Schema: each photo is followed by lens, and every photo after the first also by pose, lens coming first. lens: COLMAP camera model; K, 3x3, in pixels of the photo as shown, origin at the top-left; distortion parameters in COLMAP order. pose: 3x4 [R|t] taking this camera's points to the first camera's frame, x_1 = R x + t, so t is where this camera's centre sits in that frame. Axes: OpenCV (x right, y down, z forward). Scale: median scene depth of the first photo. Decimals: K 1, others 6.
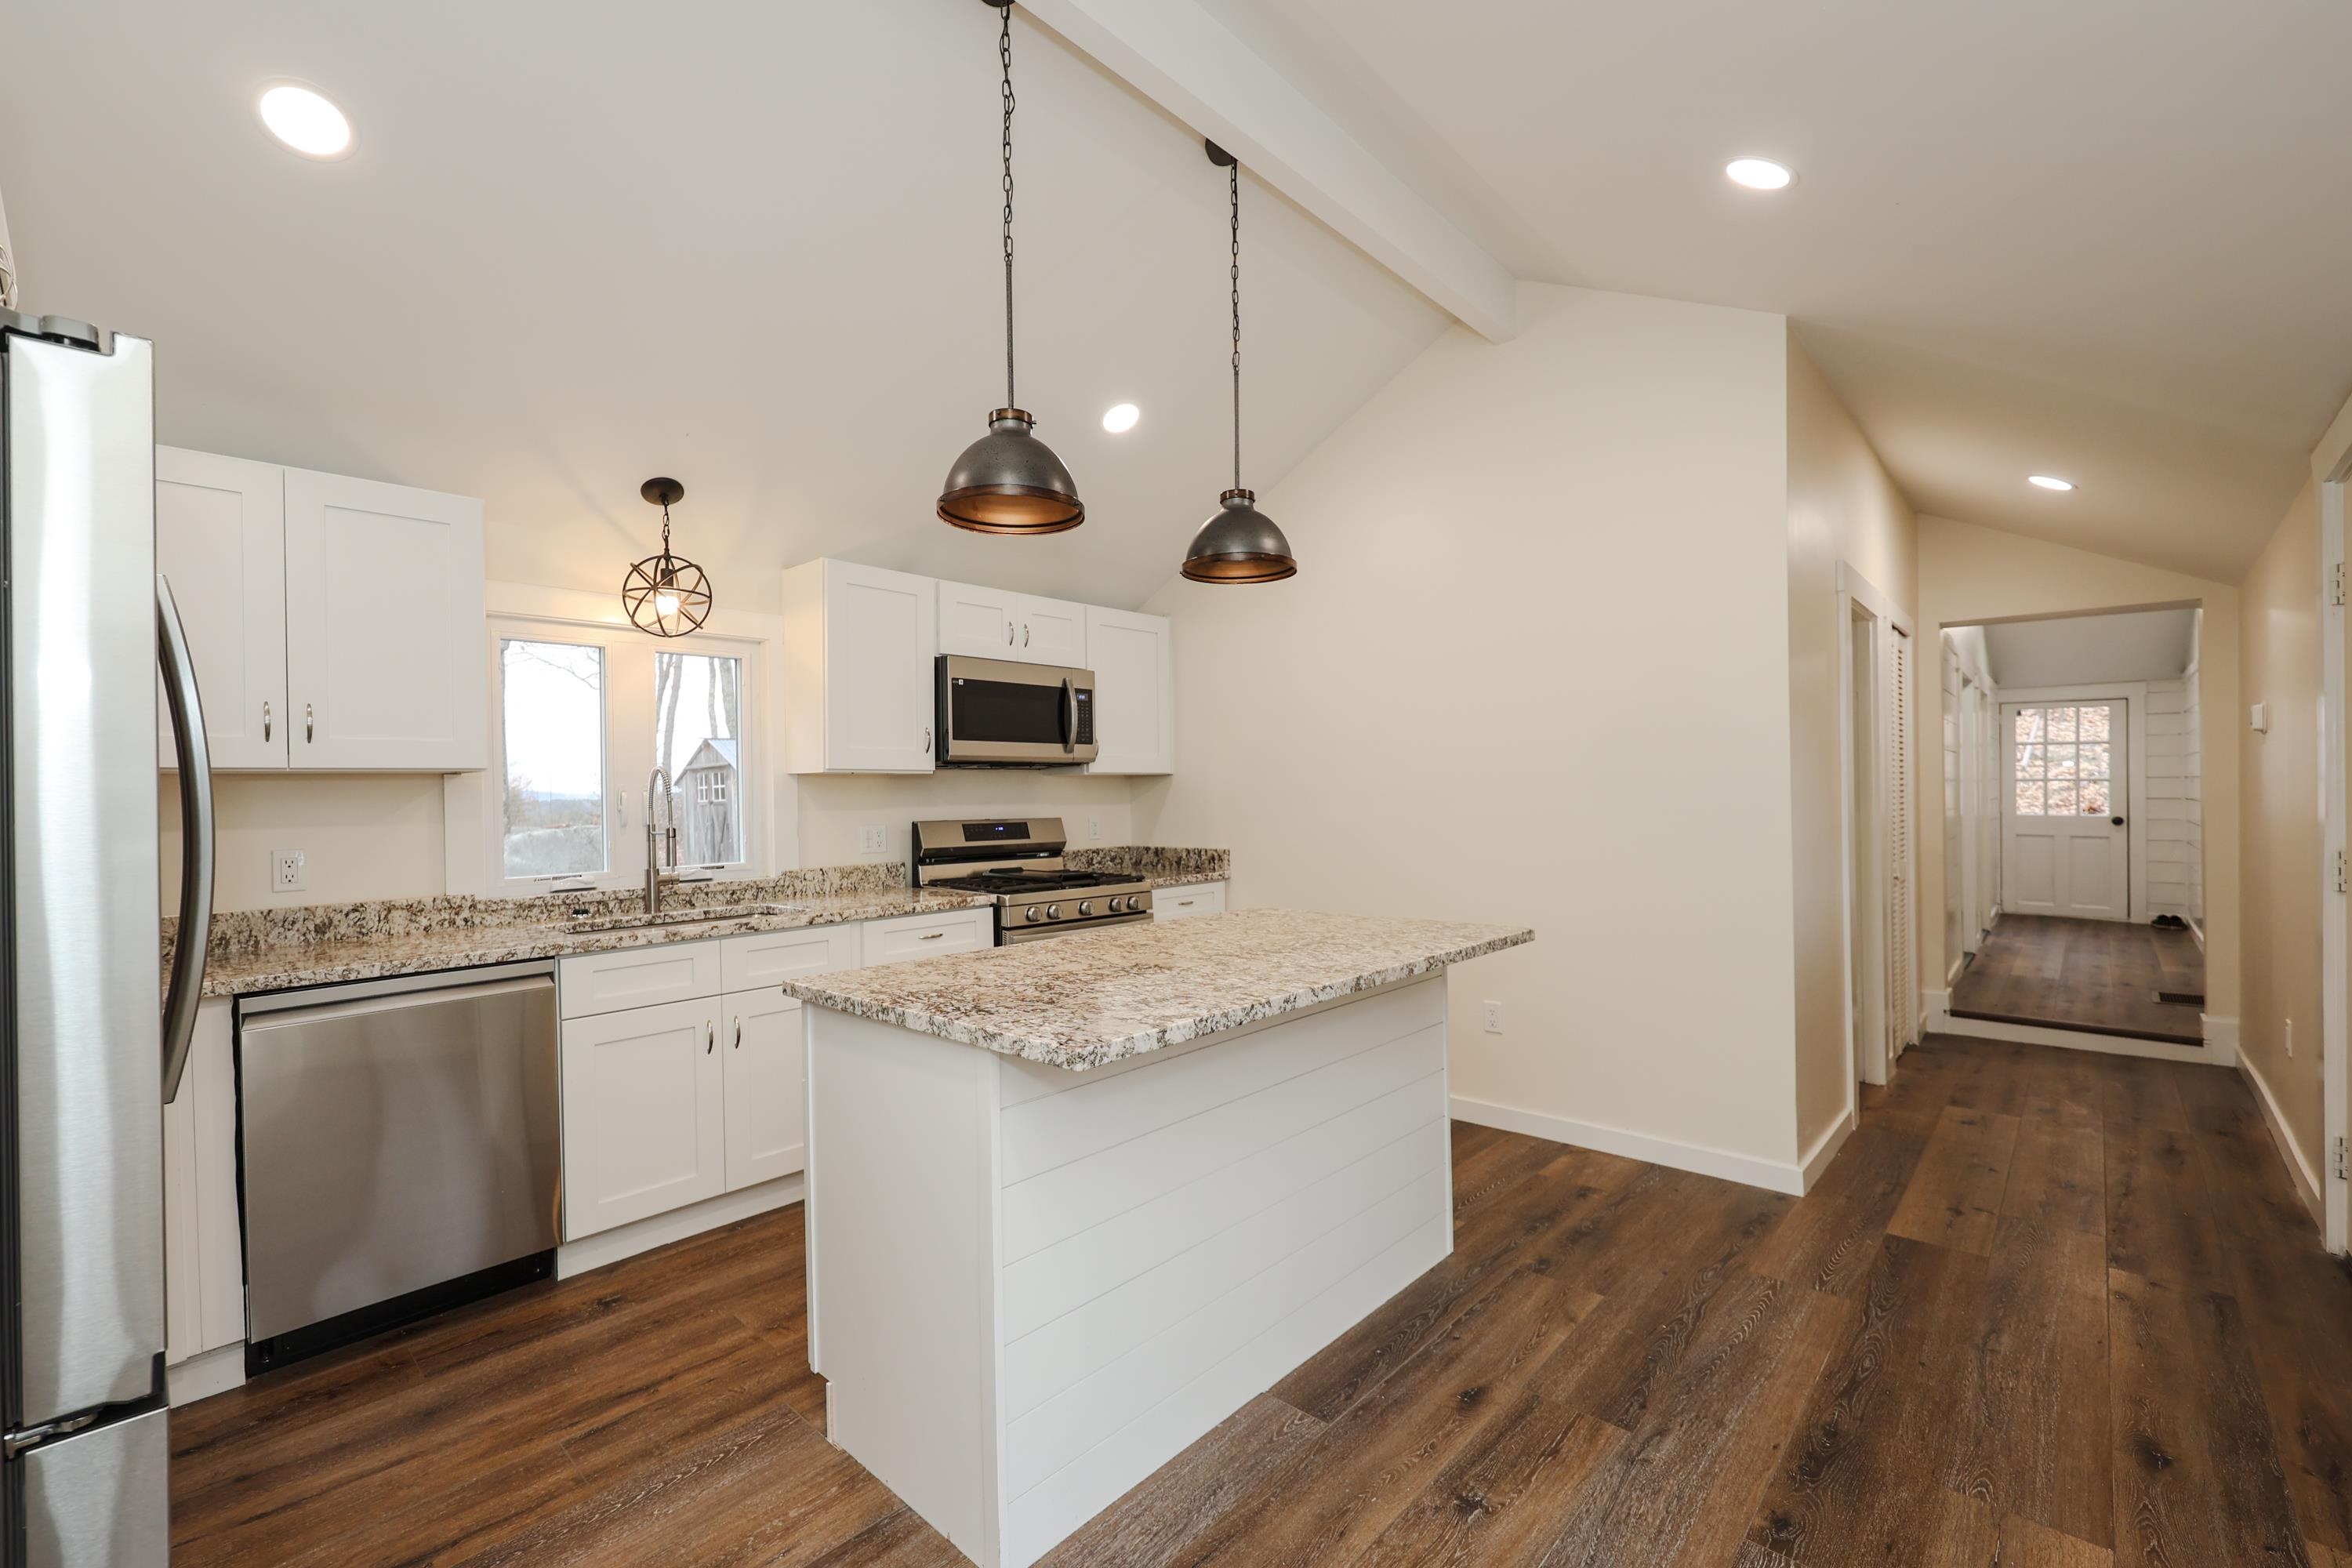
lens RADIAL K [[1010.2, 0, 1176.0], [0, 1010.2, 784.0], [0, 0, 1]] dist [0.017822, 0.000215]
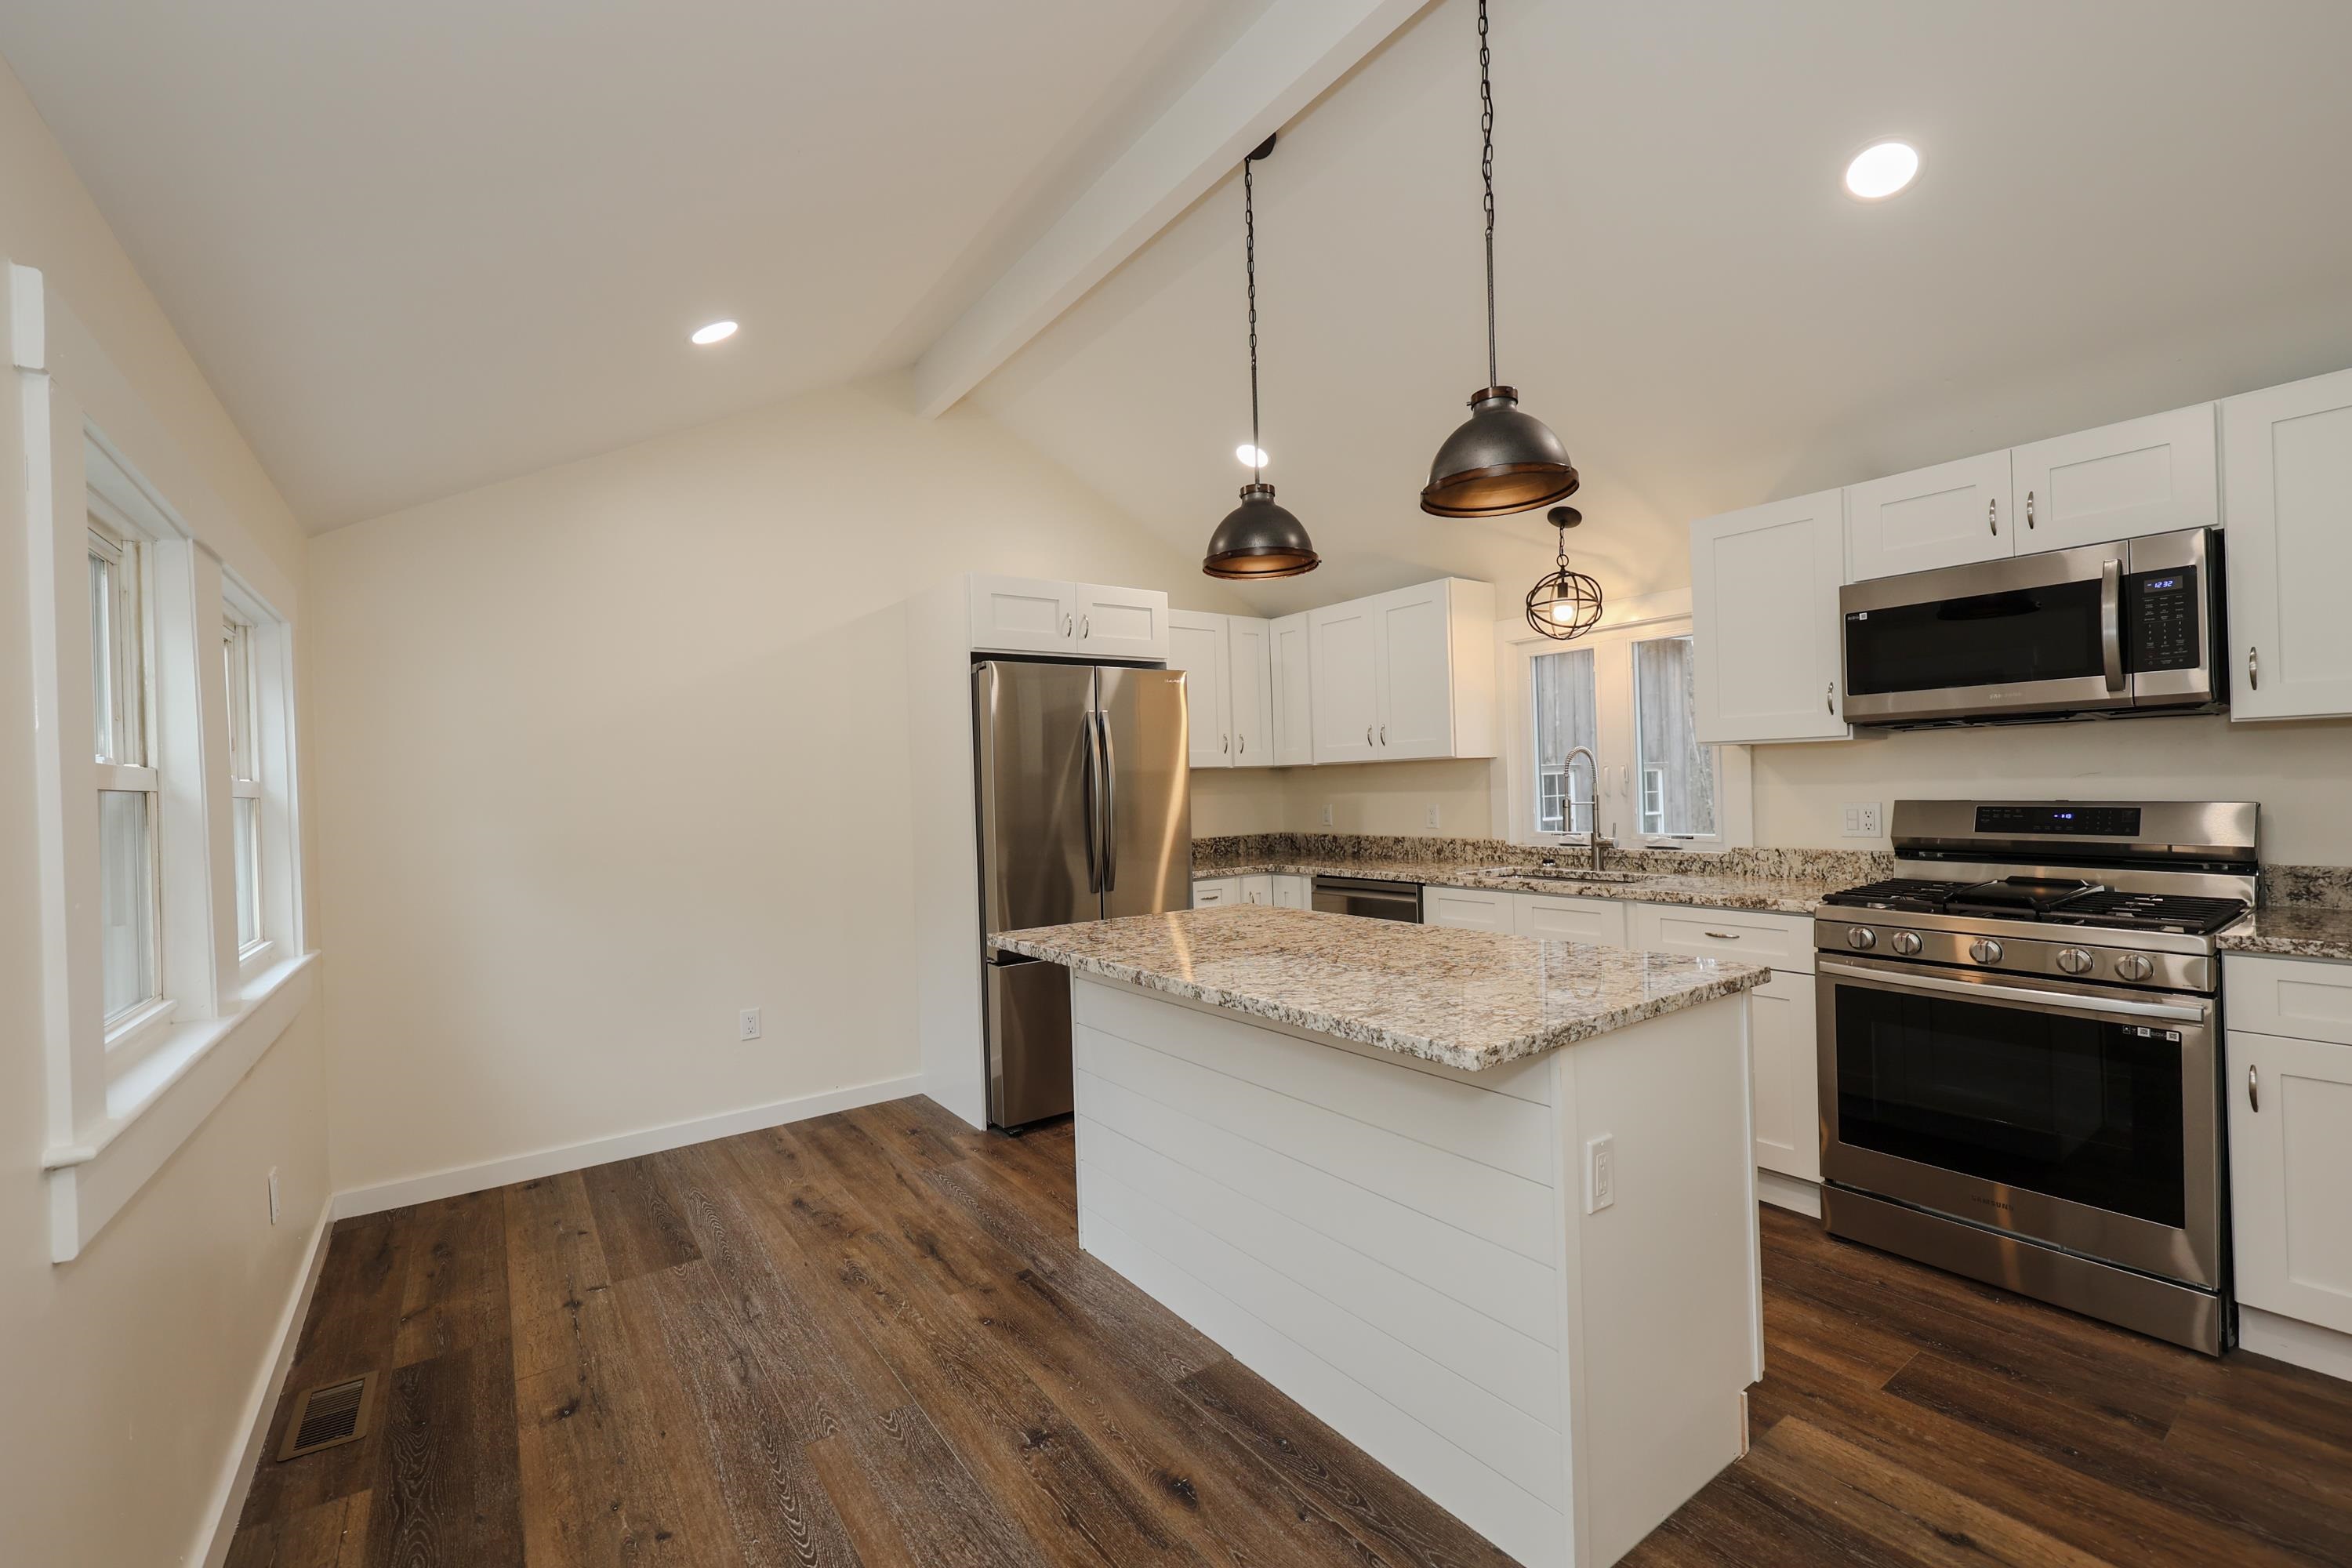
lens RADIAL K [[1001.8, 0, 1190.6], [0, 1001.8, 786.2], [0, 0, 1]] dist [0.000005, -0.000617]
pose [[-0.206319, 0.023952, -0.978192, 0.941592], [0.039975, 0.999072, 0.016032, -0.010862], [0.977668, -0.035796, -0.207085, 1.021614]]
